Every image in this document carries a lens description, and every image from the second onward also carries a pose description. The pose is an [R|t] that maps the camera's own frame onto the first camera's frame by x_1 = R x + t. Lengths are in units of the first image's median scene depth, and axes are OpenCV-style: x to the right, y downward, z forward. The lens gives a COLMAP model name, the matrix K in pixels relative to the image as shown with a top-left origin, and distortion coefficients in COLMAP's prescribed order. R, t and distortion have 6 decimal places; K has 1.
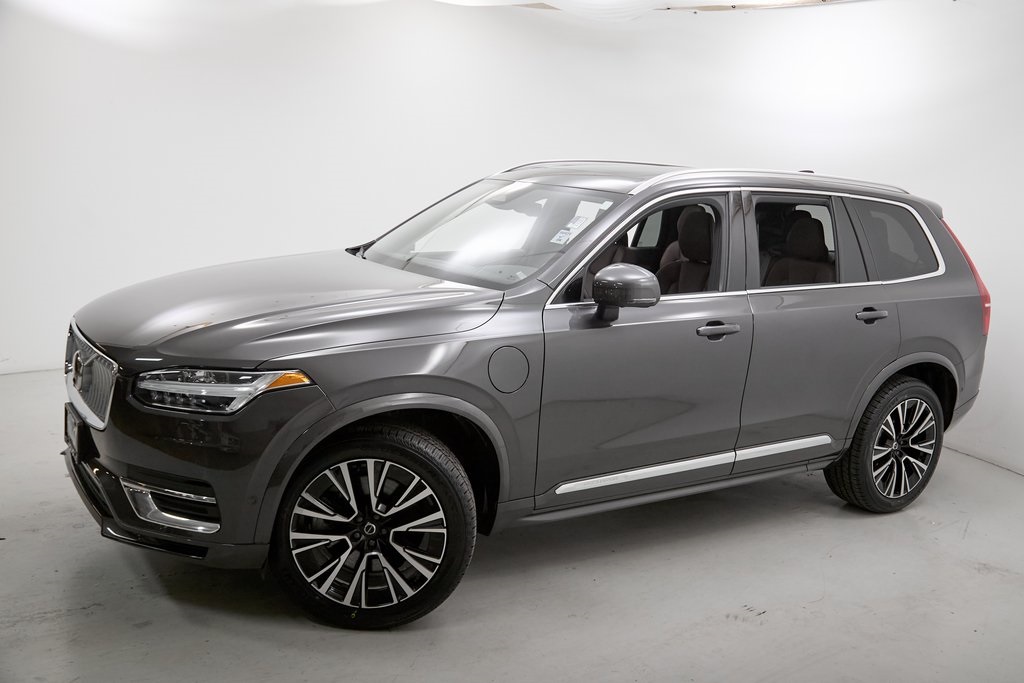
lens RADIAL K [[985.3, 0, 517.2], [0, 985.3, 337.2], [0, 0, 1]] dist [-0.008974, 0.000000]
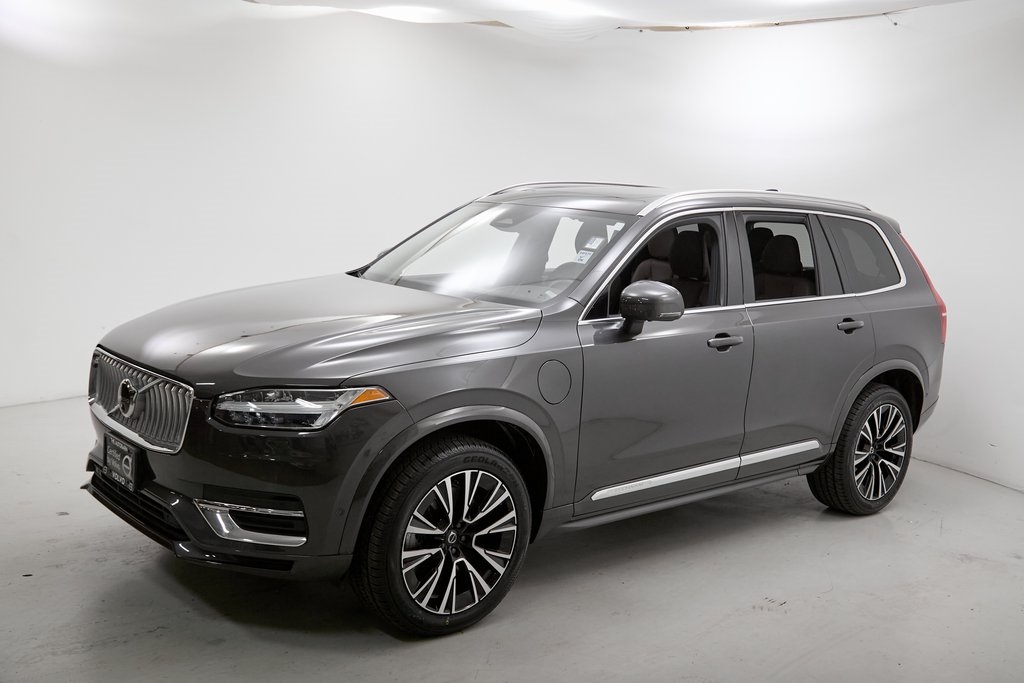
lens RADIAL K [[1114.4, 0, 515.6], [0, 1114.4, 342.3], [0, 0, 1]] dist [0.018250, 0.000000]
pose [[0.990390, -0.027918, 0.135457, -0.194817], [0.031468, 0.999213, -0.024135, 0.016194], [-0.134677, 0.028165, 0.990489, -0.171269]]
